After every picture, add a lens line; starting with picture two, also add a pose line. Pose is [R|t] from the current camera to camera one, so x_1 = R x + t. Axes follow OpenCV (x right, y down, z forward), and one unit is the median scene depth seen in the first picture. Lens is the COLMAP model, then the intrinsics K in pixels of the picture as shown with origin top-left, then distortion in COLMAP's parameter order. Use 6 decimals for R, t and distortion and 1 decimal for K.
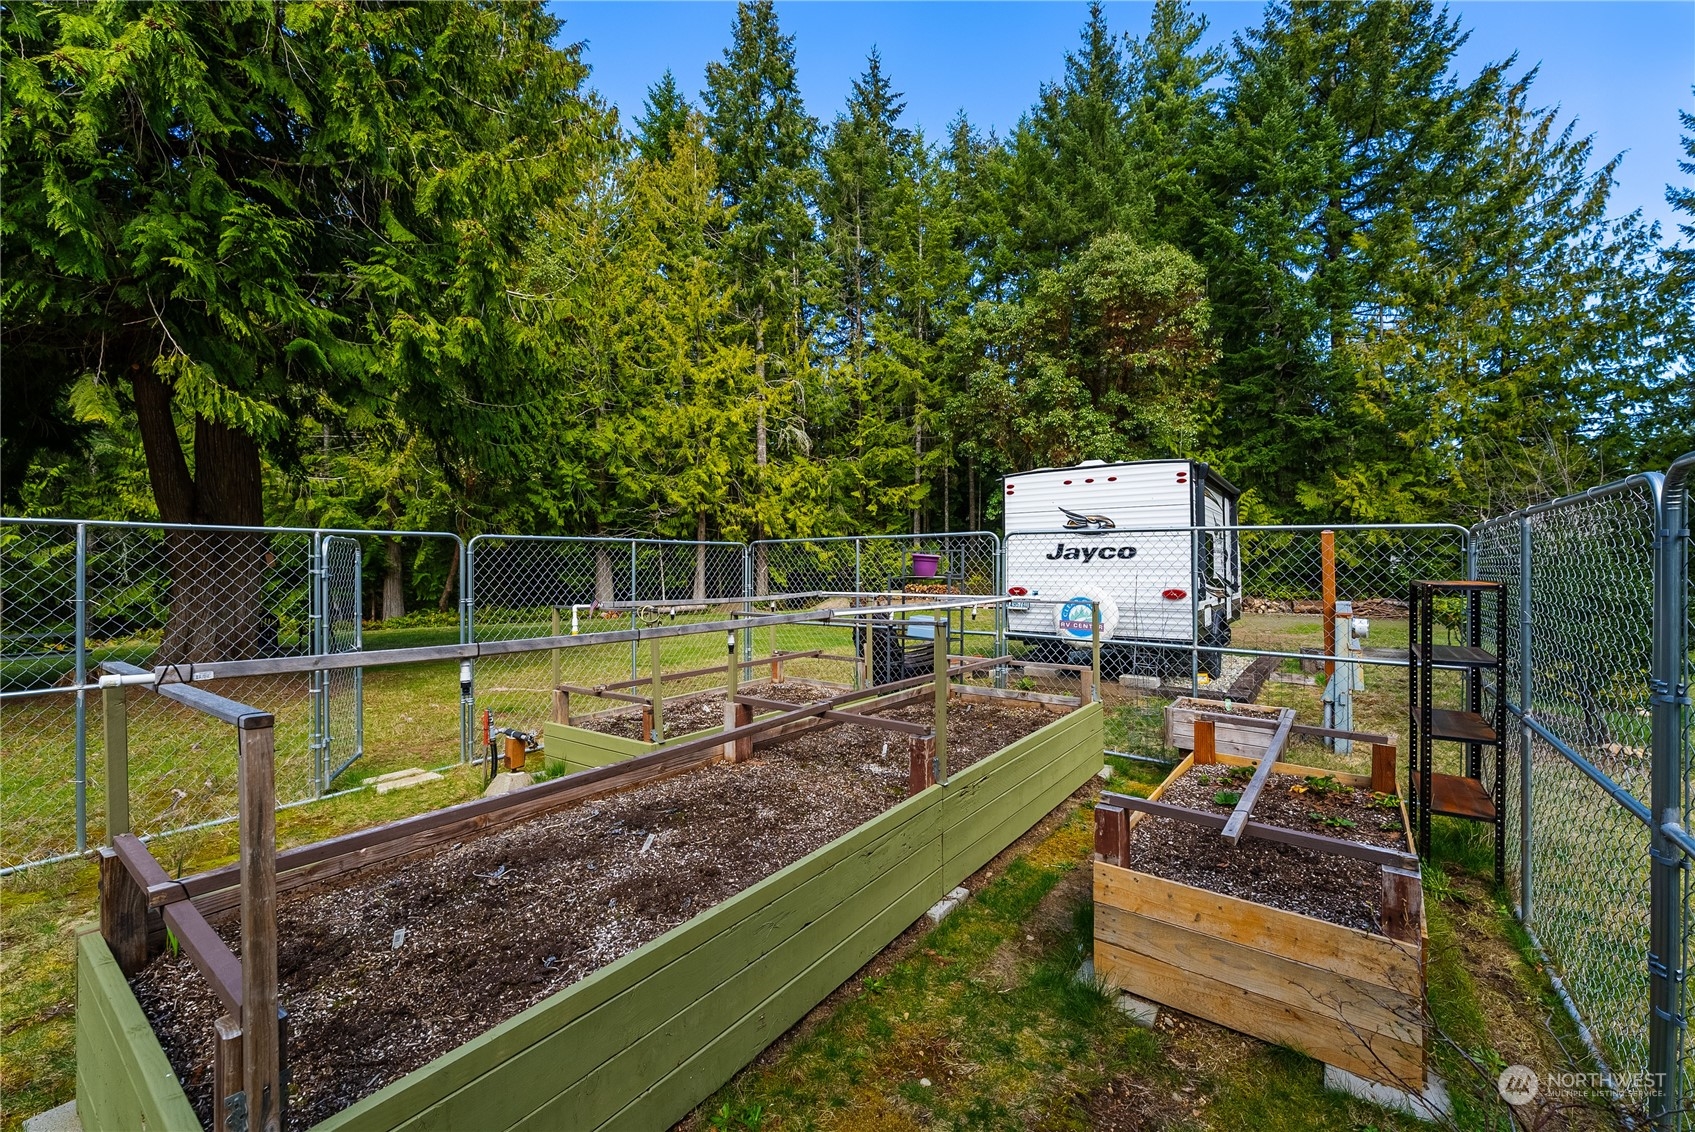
lens RADIAL K [[704.0, 0, 841.9], [0, 704.0, 565.3], [0, 0, 1]] dist [-0.000658, 0.000185]
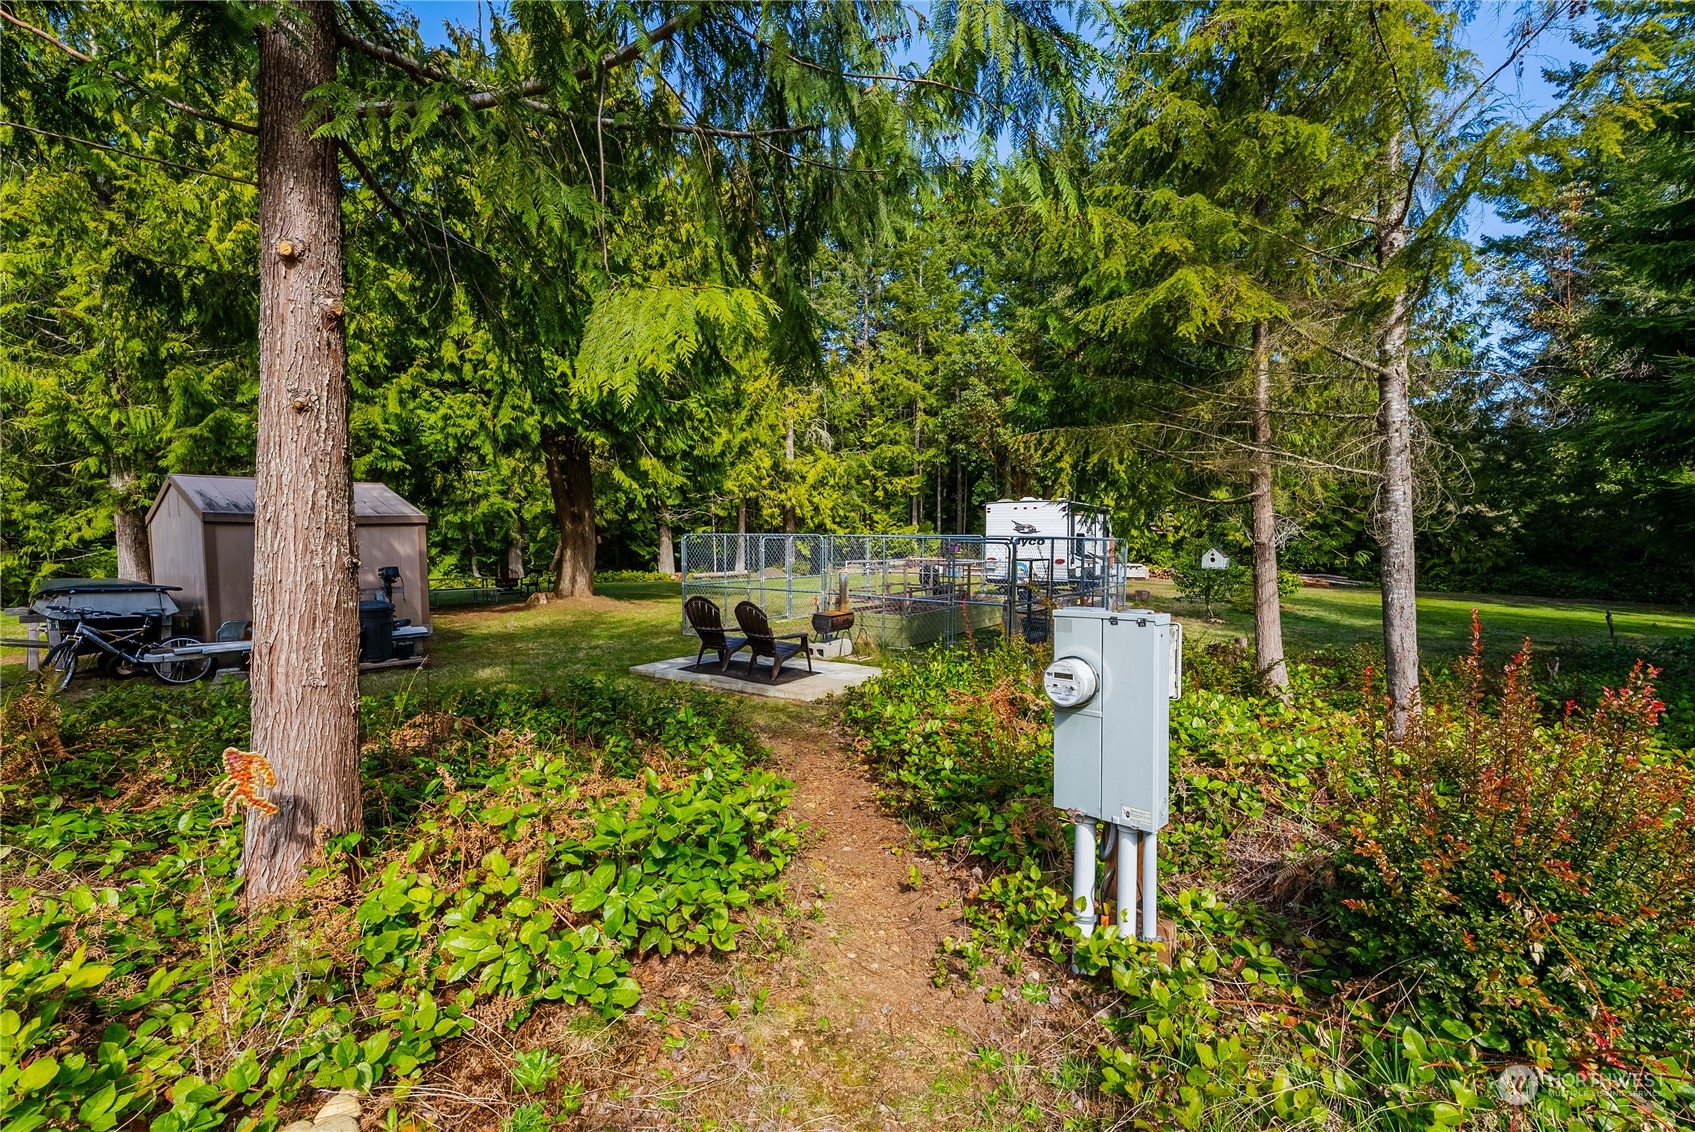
lens RADIAL K [[751.6, 0, 851.5], [0, 751.6, 560.4], [0, 0, 1]] dist [-0.018937, -0.000740]
pose [[0.998643, 0.011396, 0.050809, -0.073133], [-0.012989, 0.999431, 0.031138, -0.005912], [-0.050425, -0.031756, 0.998223, -0.317560]]
